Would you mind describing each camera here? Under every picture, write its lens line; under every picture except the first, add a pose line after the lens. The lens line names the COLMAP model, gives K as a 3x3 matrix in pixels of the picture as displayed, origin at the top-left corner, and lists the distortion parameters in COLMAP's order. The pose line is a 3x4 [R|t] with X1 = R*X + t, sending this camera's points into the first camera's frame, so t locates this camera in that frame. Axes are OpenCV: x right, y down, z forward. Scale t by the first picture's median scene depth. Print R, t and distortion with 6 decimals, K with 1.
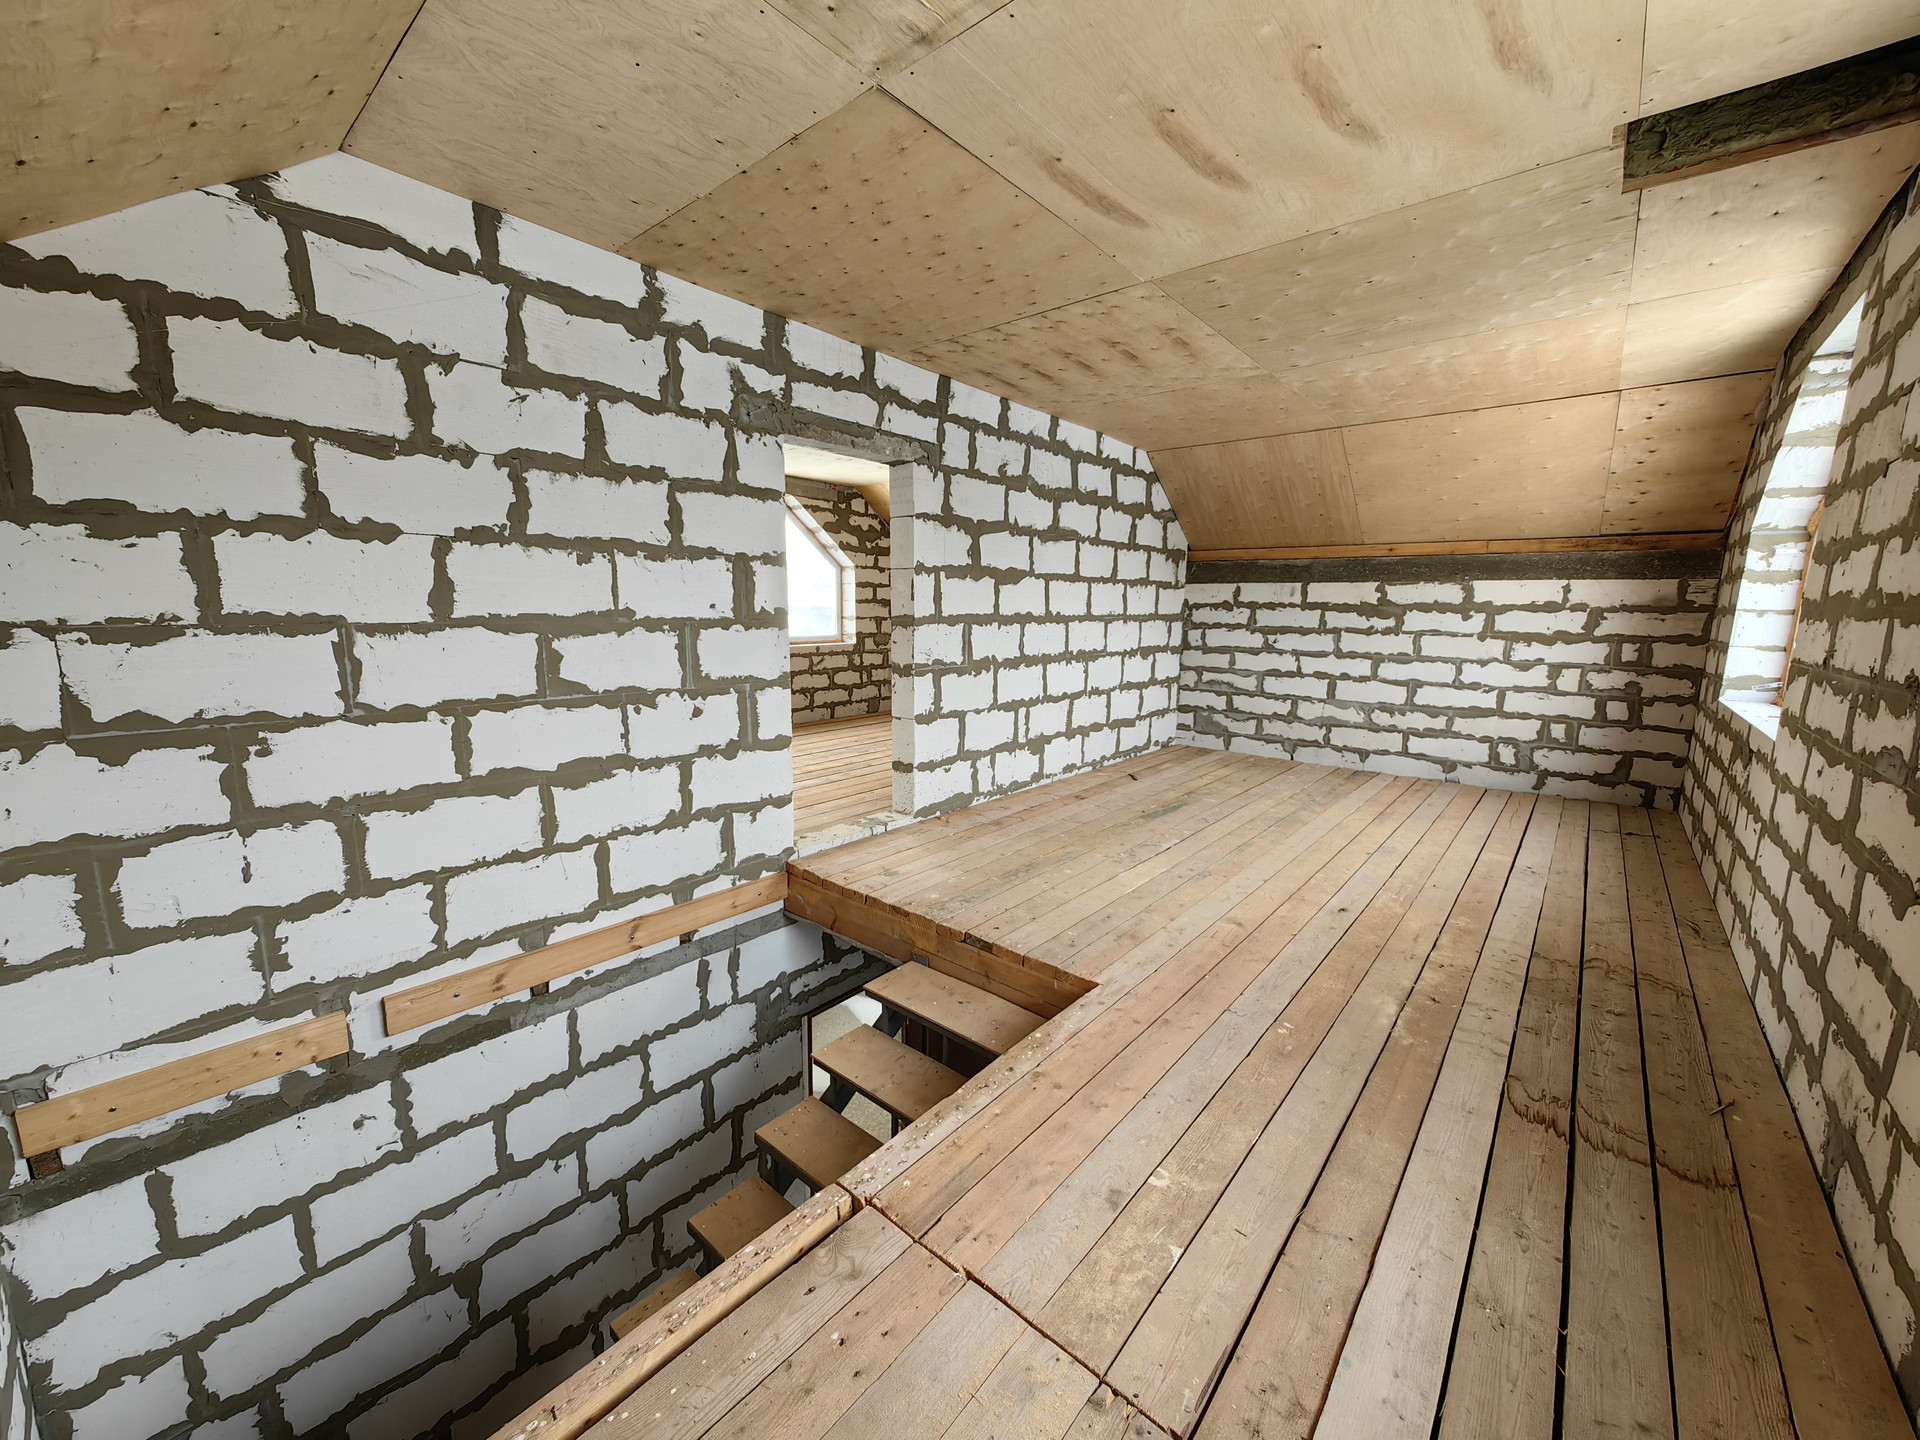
lens RADIAL K [[747.7, 0, 964.0], [0, 747.7, 727.5], [0, 0, 1]] dist [0.004663, 0.000441]
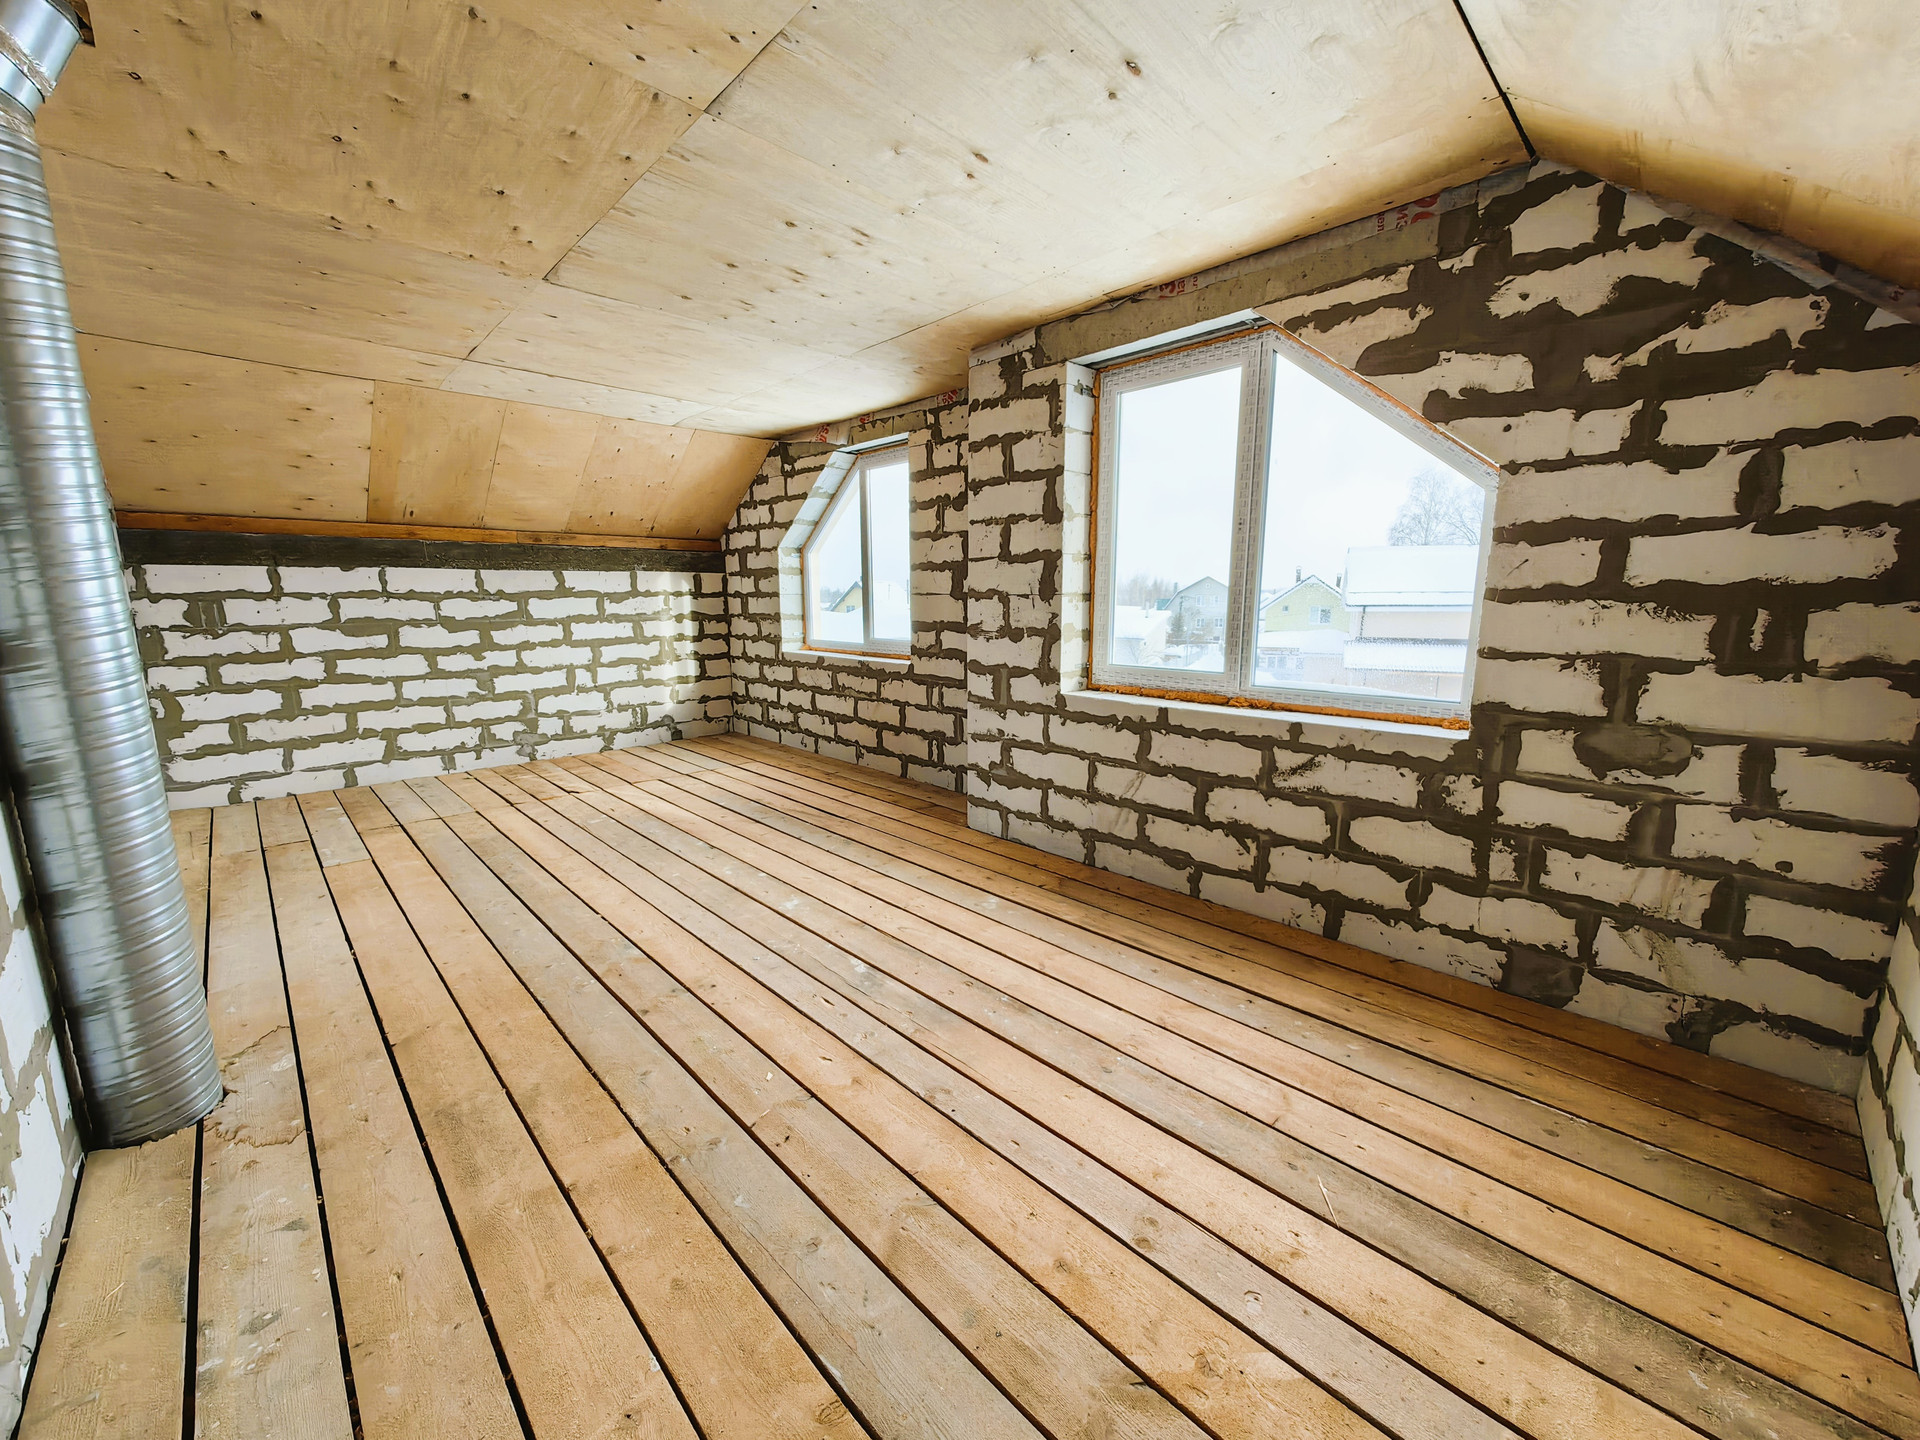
lens RADIAL K [[747.7, 0, 958.4], [0, 747.7, 728.2], [0, 0, 1]] dist [0.004663, 0.000441]
pose [[-0.104972, 0.161497, -0.981275, 0.161286], [-0.163501, 0.970496, 0.177213, -0.136602], [0.980943, 0.179042, -0.075470, 0.829971]]
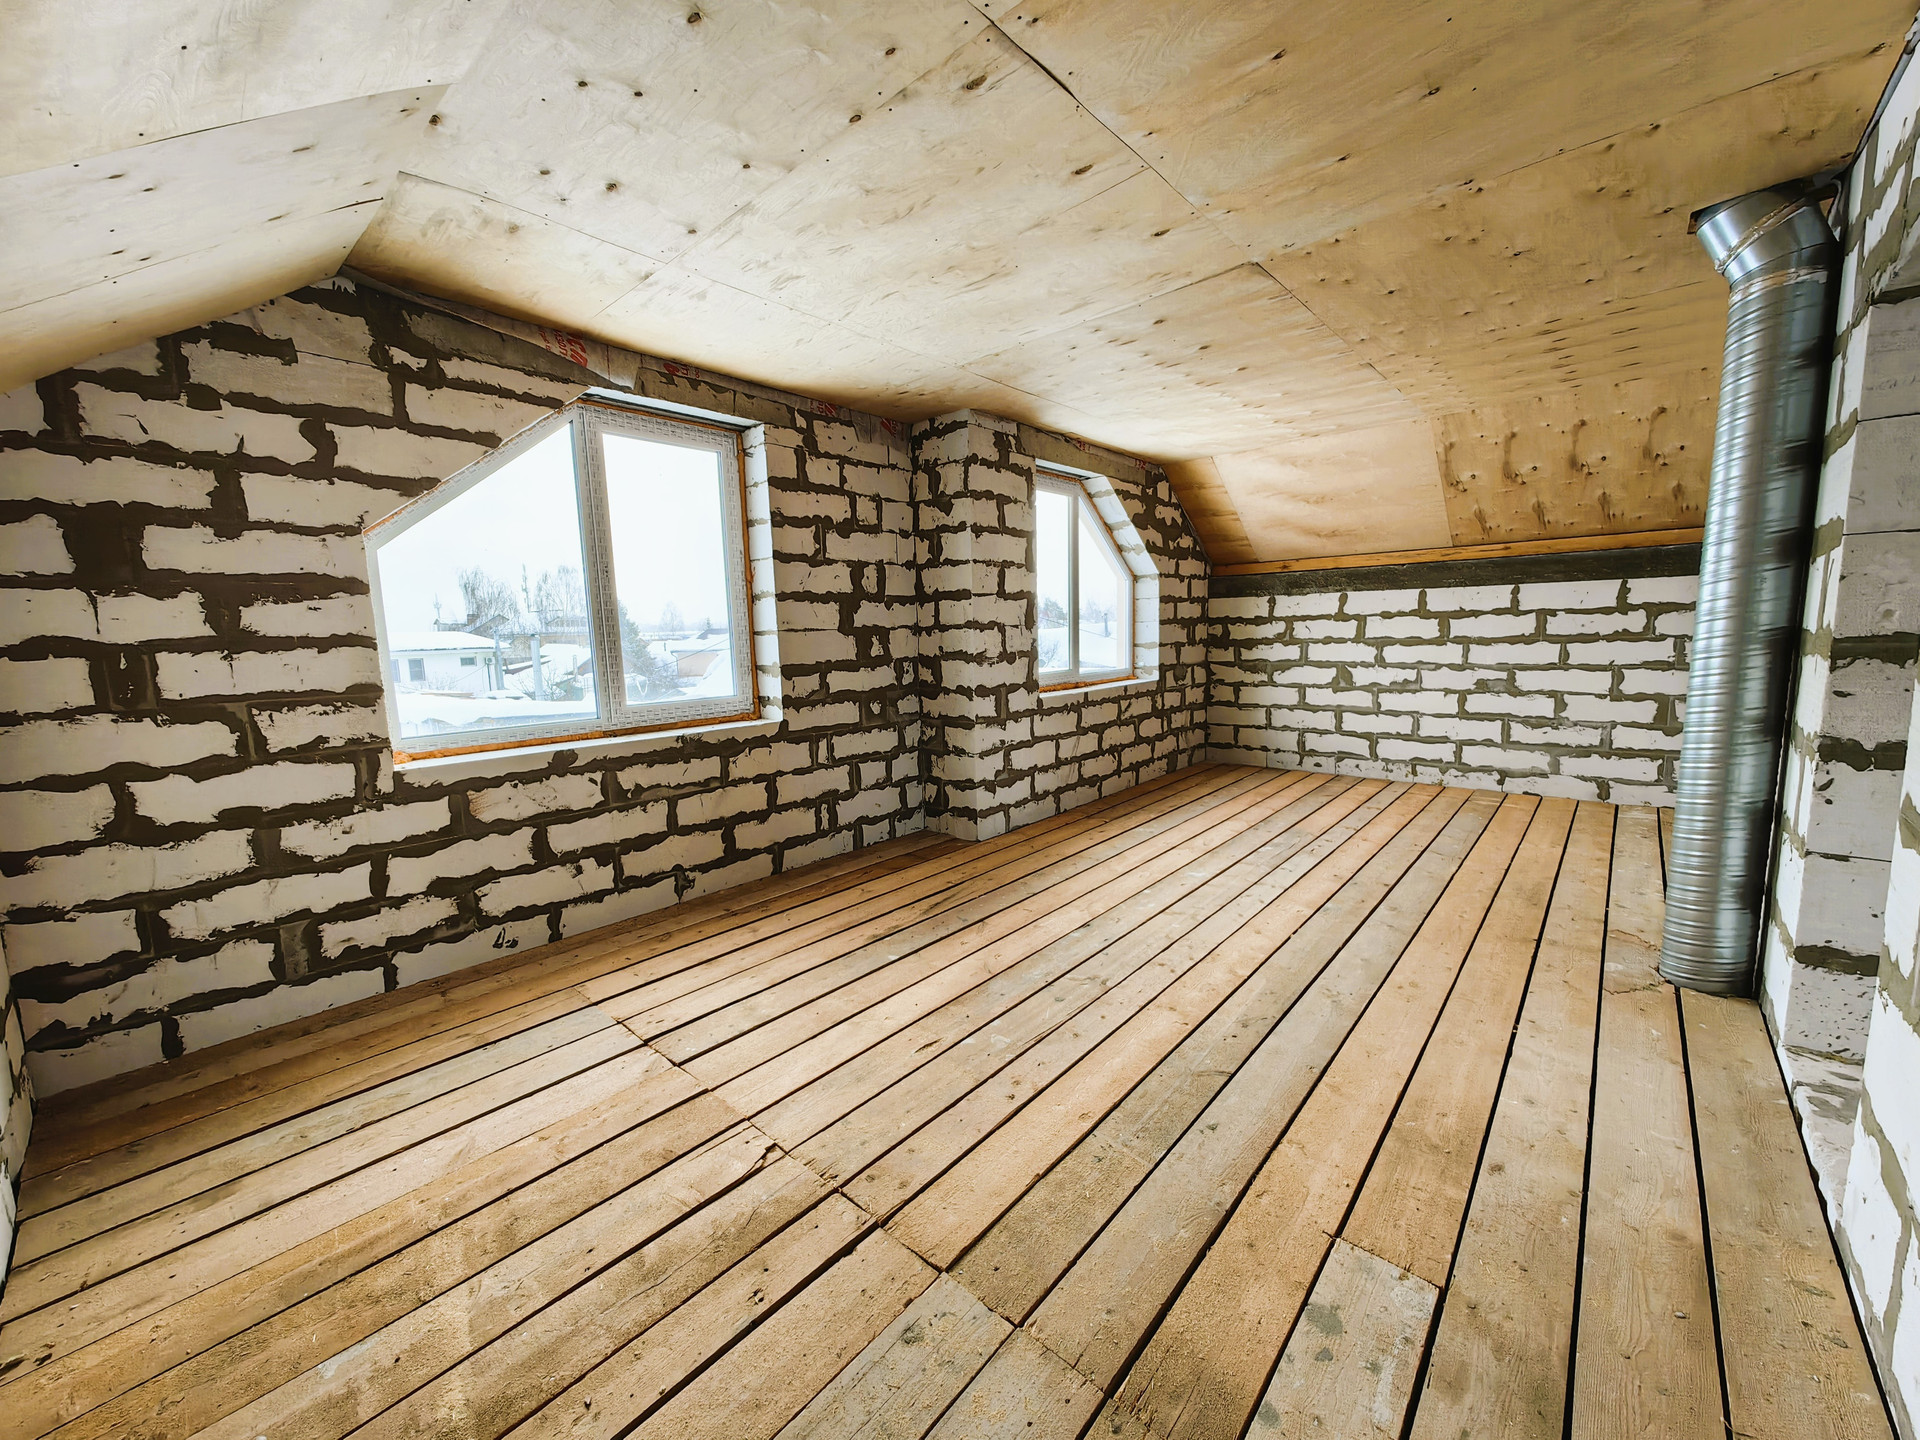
lens RADIAL K [[747.7, 0, 964.7], [0, 747.7, 726.4], [0, 0, 1]] dist [0.004663, 0.000441]
pose [[0.998867, -0.037727, -0.029023, -0.314899], [0.036687, 0.998694, -0.035555, -0.048015], [0.030326, 0.034450, 0.998946, 0.268085]]
